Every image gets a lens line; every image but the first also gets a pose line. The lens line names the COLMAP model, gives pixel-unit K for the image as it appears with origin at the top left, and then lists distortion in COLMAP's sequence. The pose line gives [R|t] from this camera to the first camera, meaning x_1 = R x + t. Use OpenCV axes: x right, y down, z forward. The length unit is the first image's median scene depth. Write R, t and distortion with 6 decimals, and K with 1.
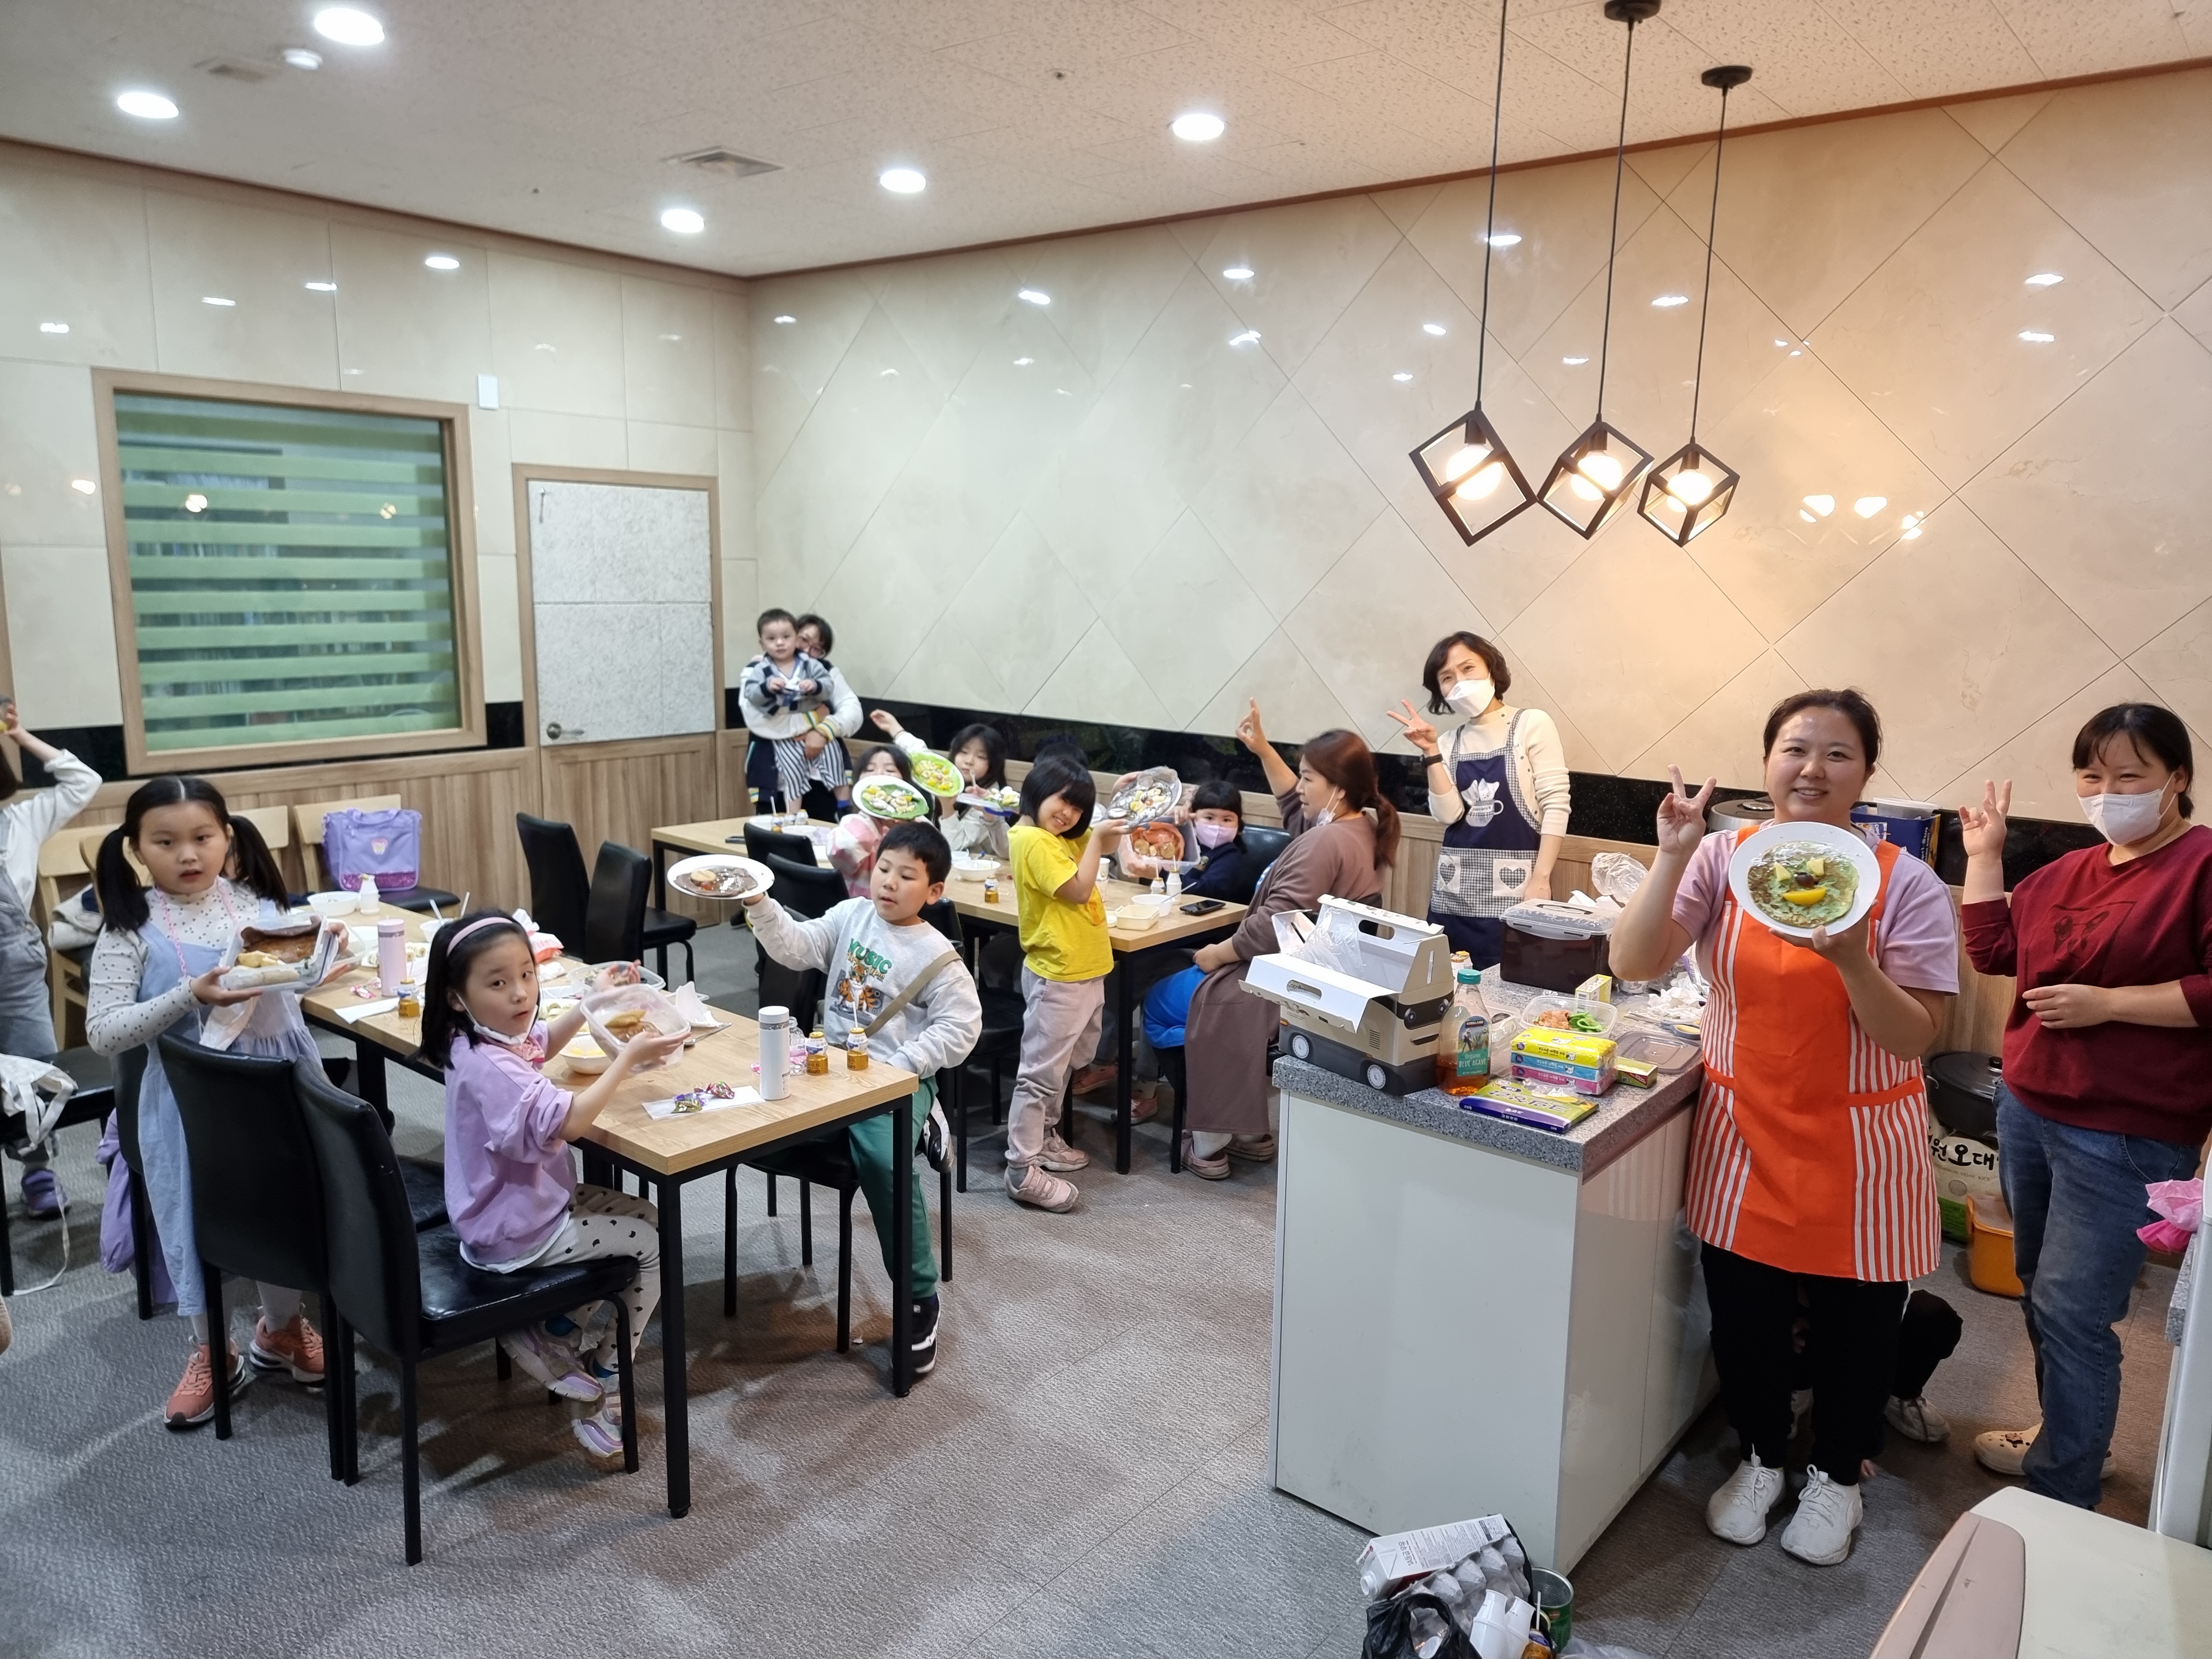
lens RADIAL K [[1586.1, 0, 1151.1], [0, 1586.1, 835.0], [0, 0, 1]] dist [0.032005, -0.013491]
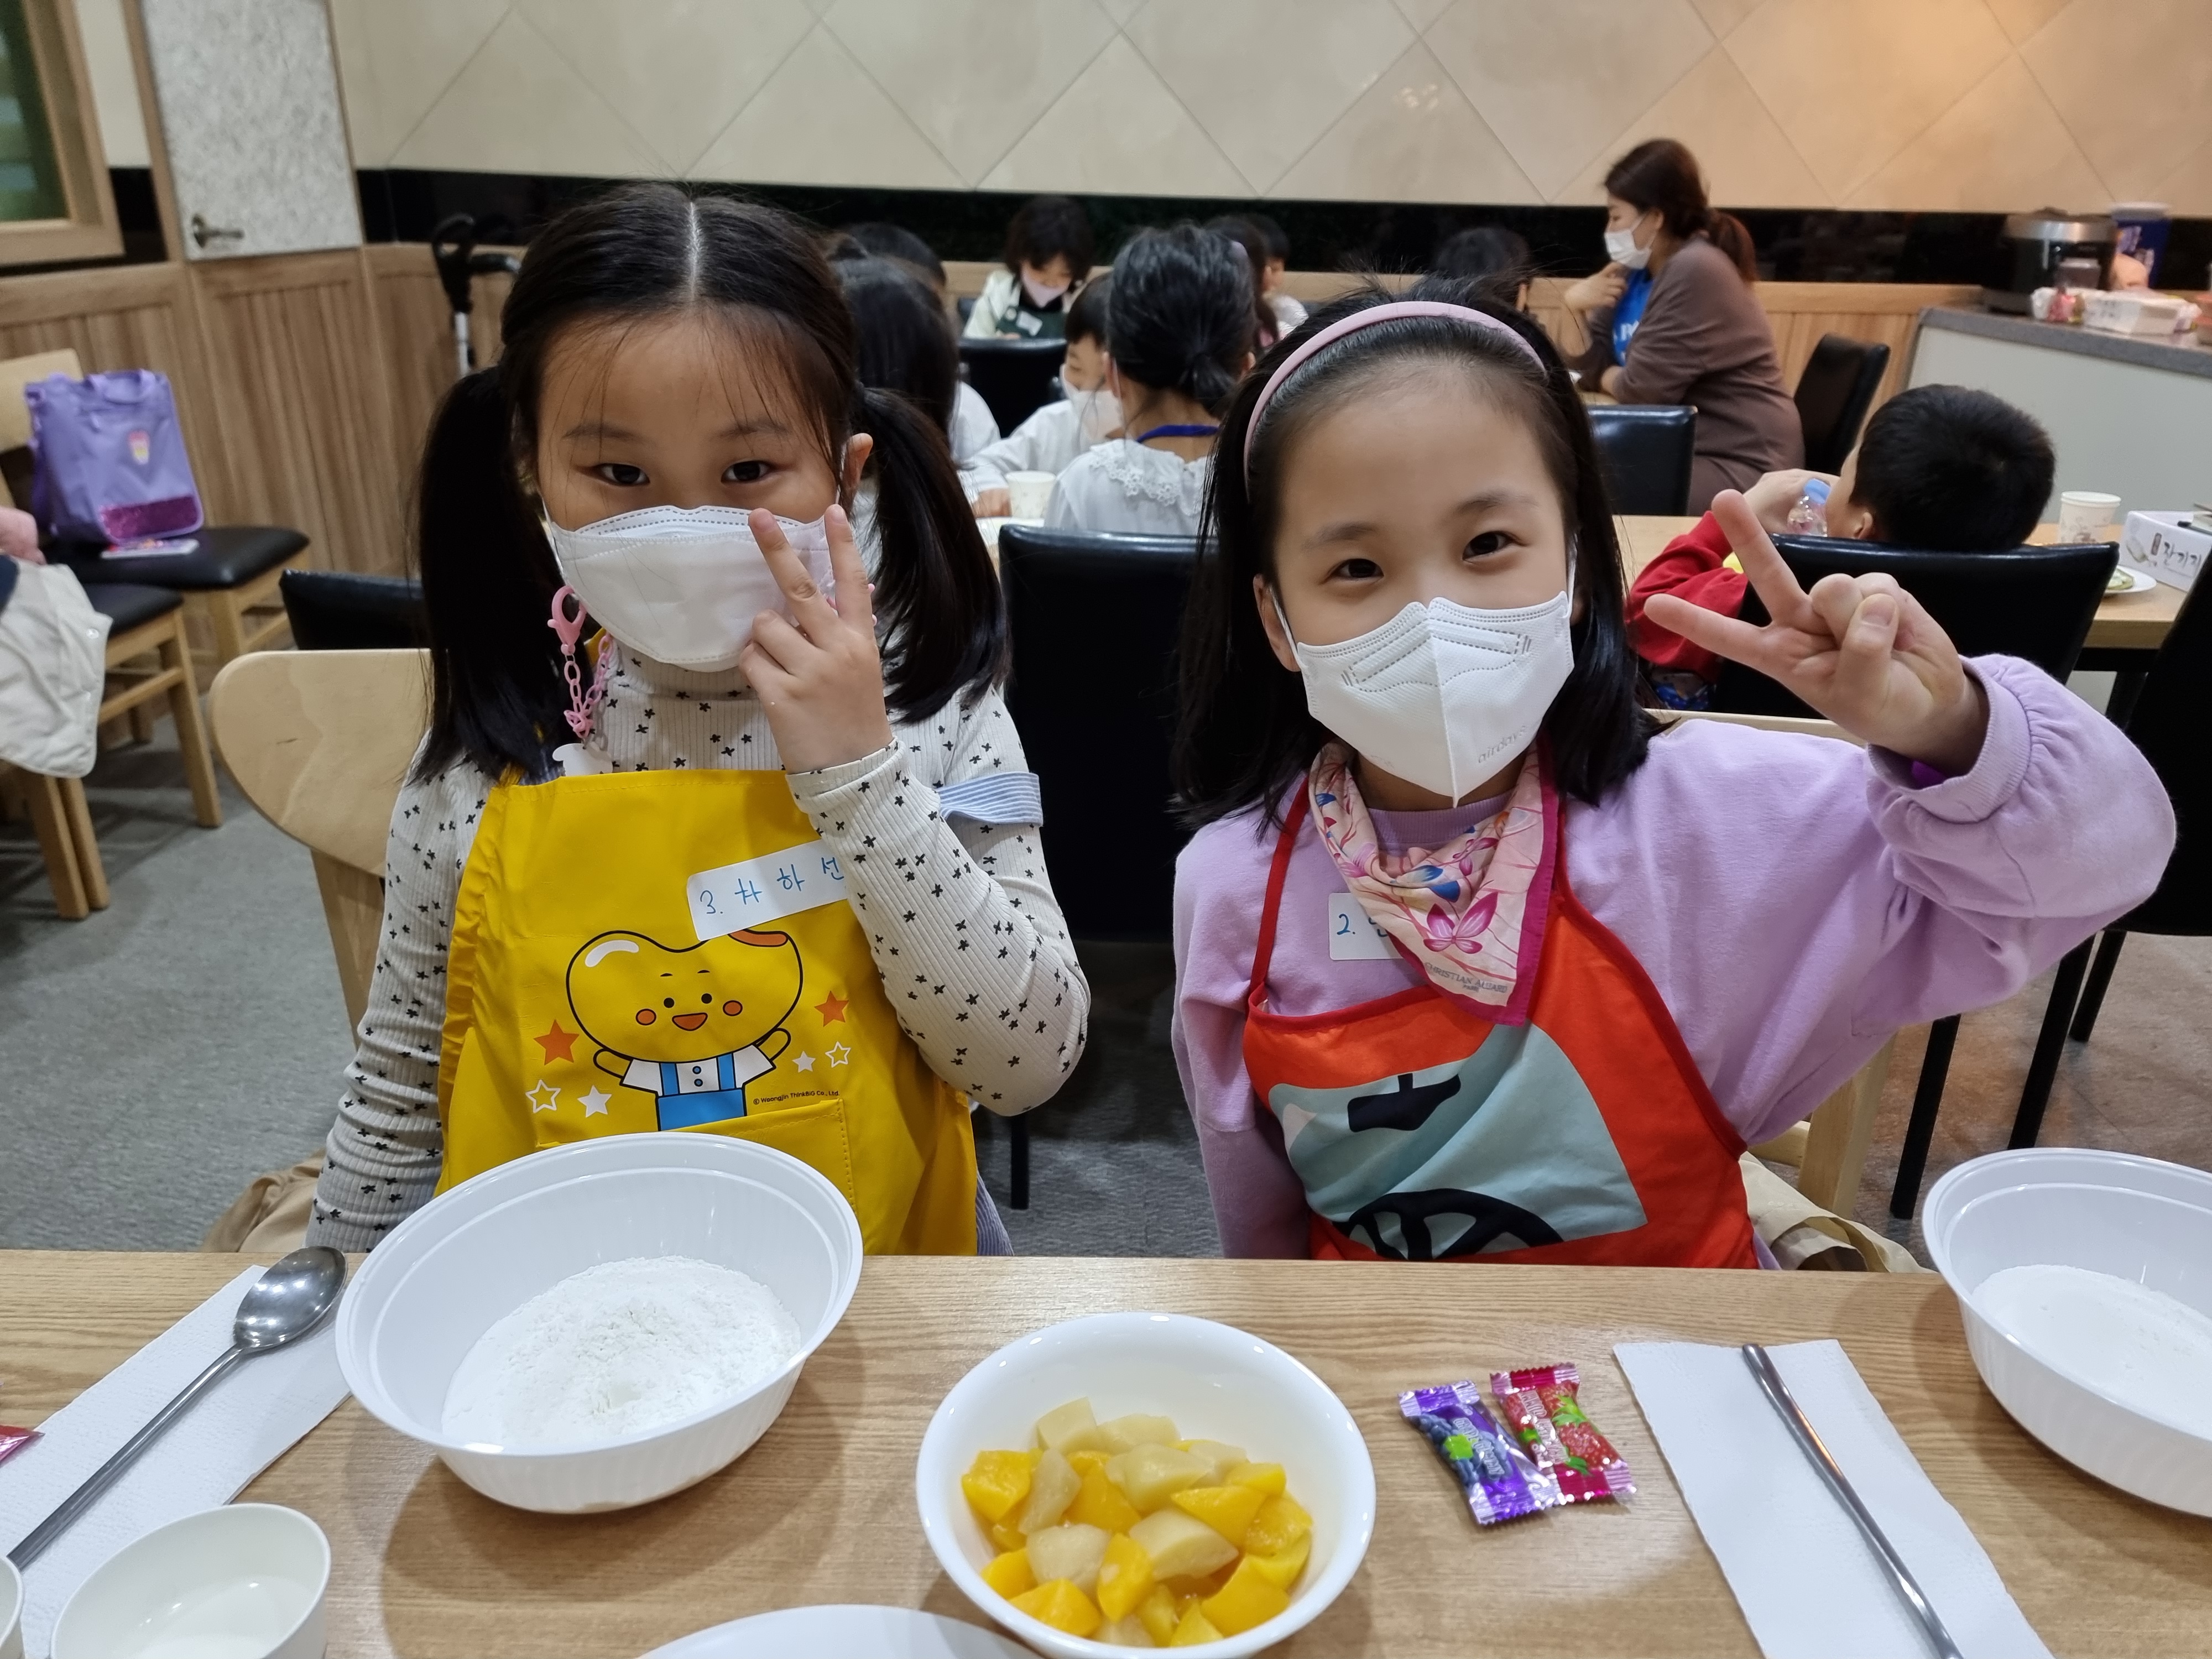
lens RADIAL K [[1586.1, 0, 1107.0], [0, 1586.1, 832.8], [0, 0, 1]] dist [0.032005, -0.013491]
pose [[0.772723, -0.242565, 0.586568, -0.520951], [0.102911, 0.959751, 0.261317, 0.020640], [-0.626346, -0.141562, 0.766584, 0.368999]]
